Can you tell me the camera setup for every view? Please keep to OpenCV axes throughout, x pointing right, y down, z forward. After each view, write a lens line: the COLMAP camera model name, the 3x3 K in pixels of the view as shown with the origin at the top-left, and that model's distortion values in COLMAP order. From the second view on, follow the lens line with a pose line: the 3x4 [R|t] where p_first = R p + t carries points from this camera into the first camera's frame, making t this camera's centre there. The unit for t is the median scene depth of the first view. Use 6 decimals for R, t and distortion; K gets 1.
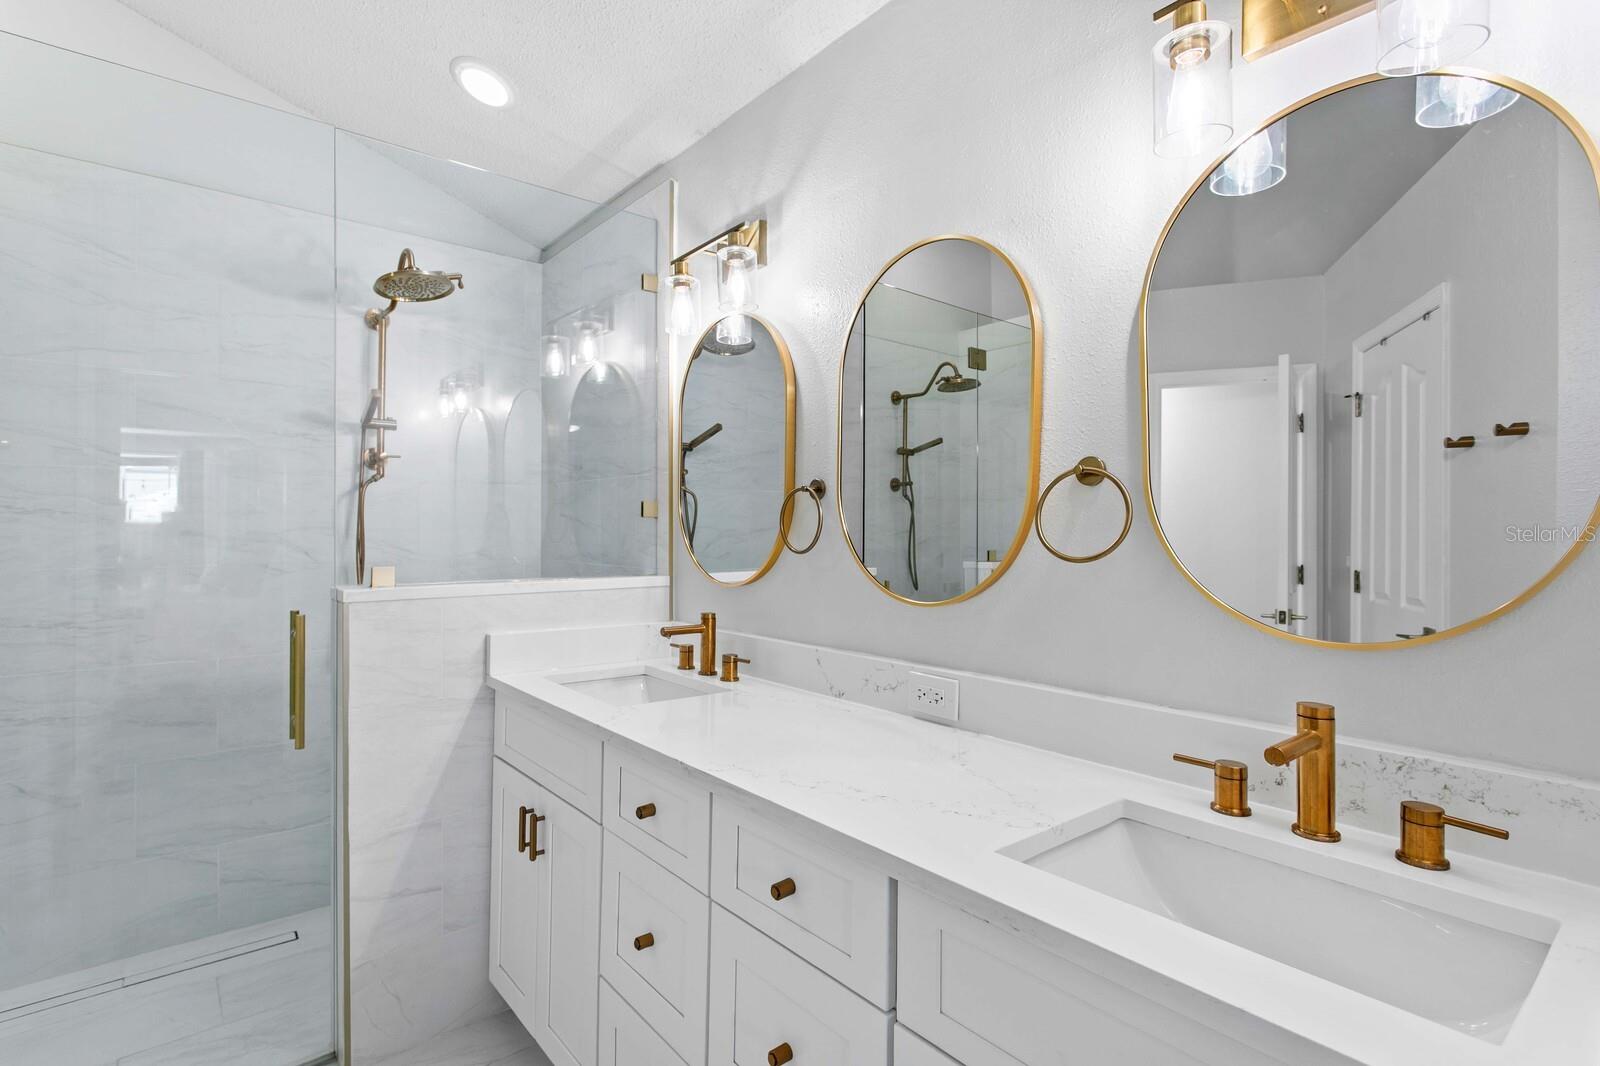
lens RADIAL K [[766.9, 0, 772.0], [0, 766.9, 527.7], [0, 0, 1]] dist [-0.001326, -0.000171]
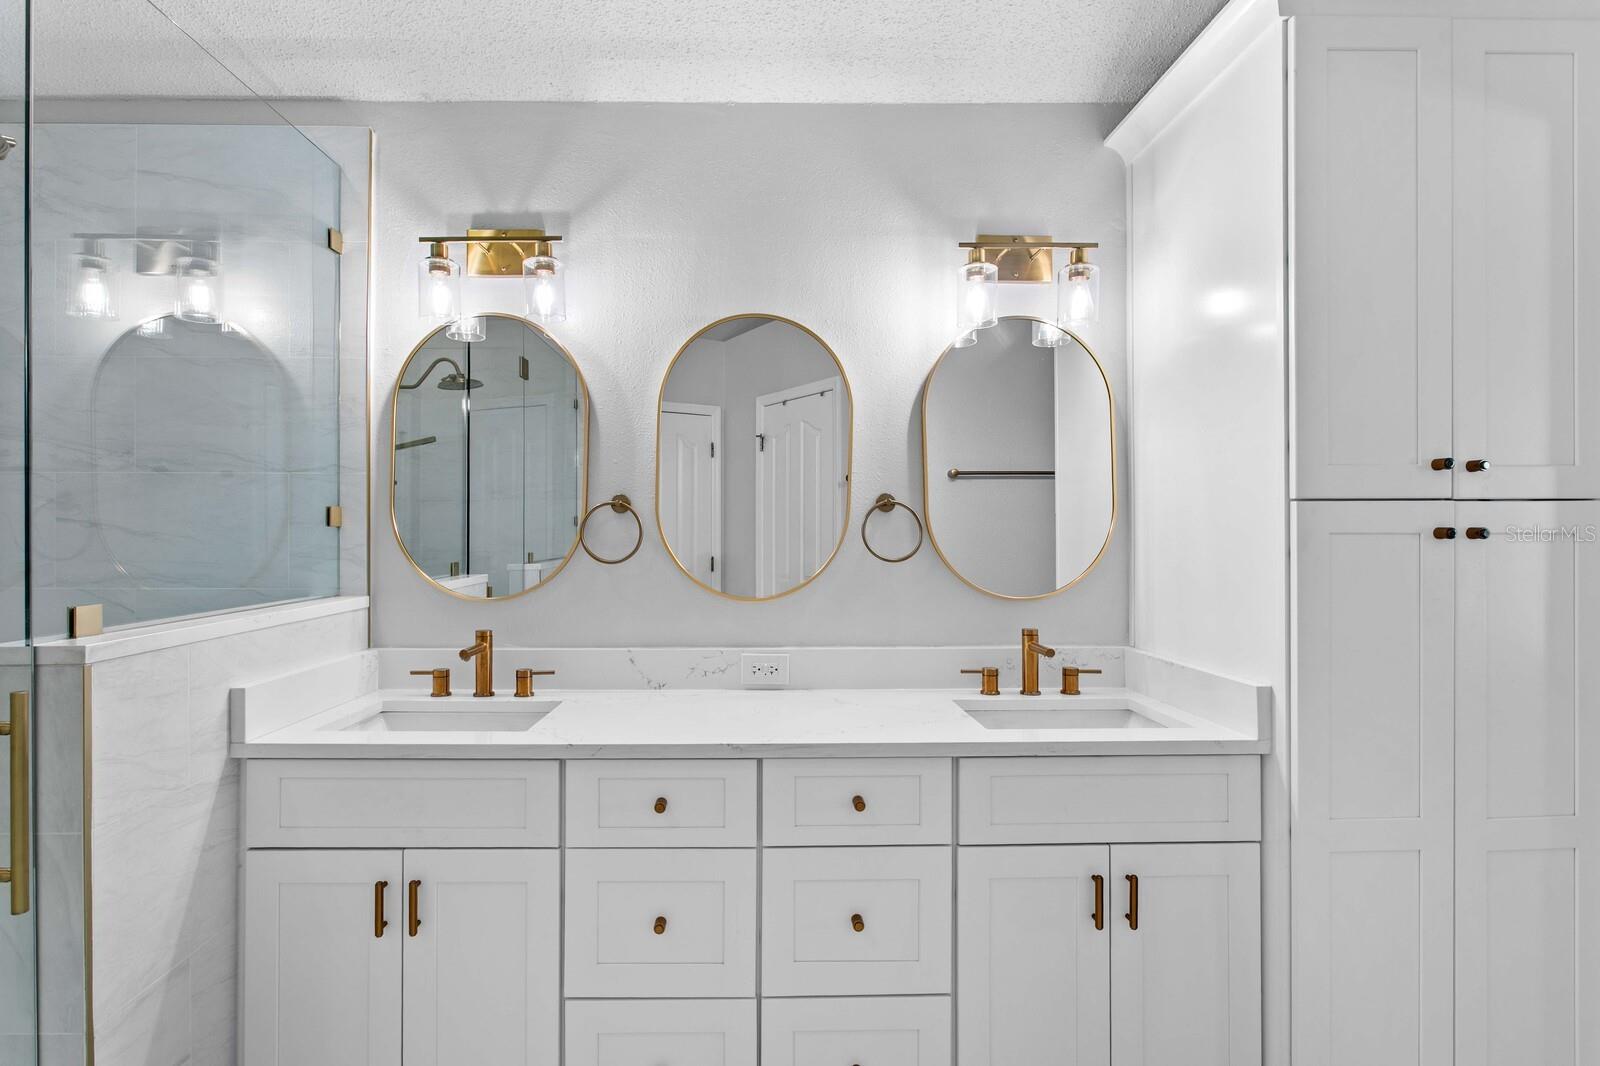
lens RADIAL K [[789.2, 0, 798.8], [0, 789.2, 527.3], [0, 0, 1]] dist [-0.026764, 0.016149]
pose [[0.610042, -0.000137, 0.792369, -0.582124], [-0.002058, 0.999996, 0.001757, -0.016243], [-0.792367, -0.002703, 0.610039, 0.104687]]
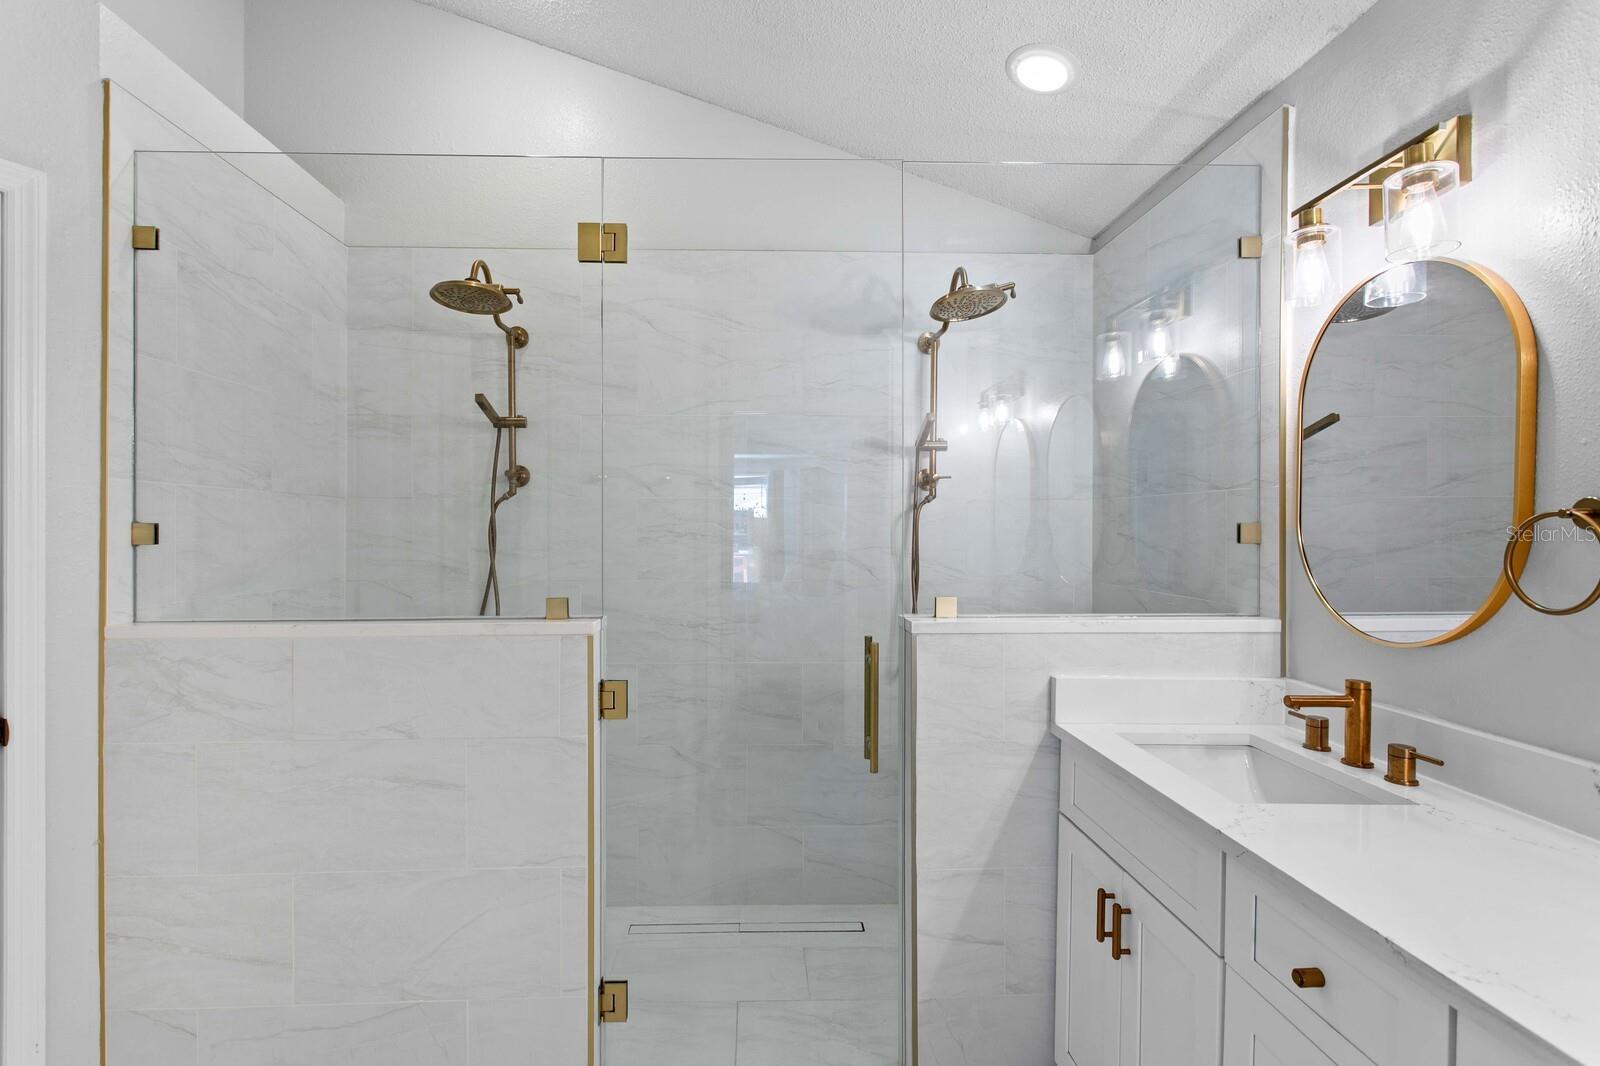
lens RADIAL K [[764.9, 0, 771.7], [0, 764.9, 530.6], [0, 0, 1]] dist [-0.000728, 0.008745]
pose [[0.796385, 0.002668, -0.604784, -0.082496], [0.000247, 0.999989, 0.004737, -0.034056], [0.604790, -0.003922, 0.796375, 0.076864]]
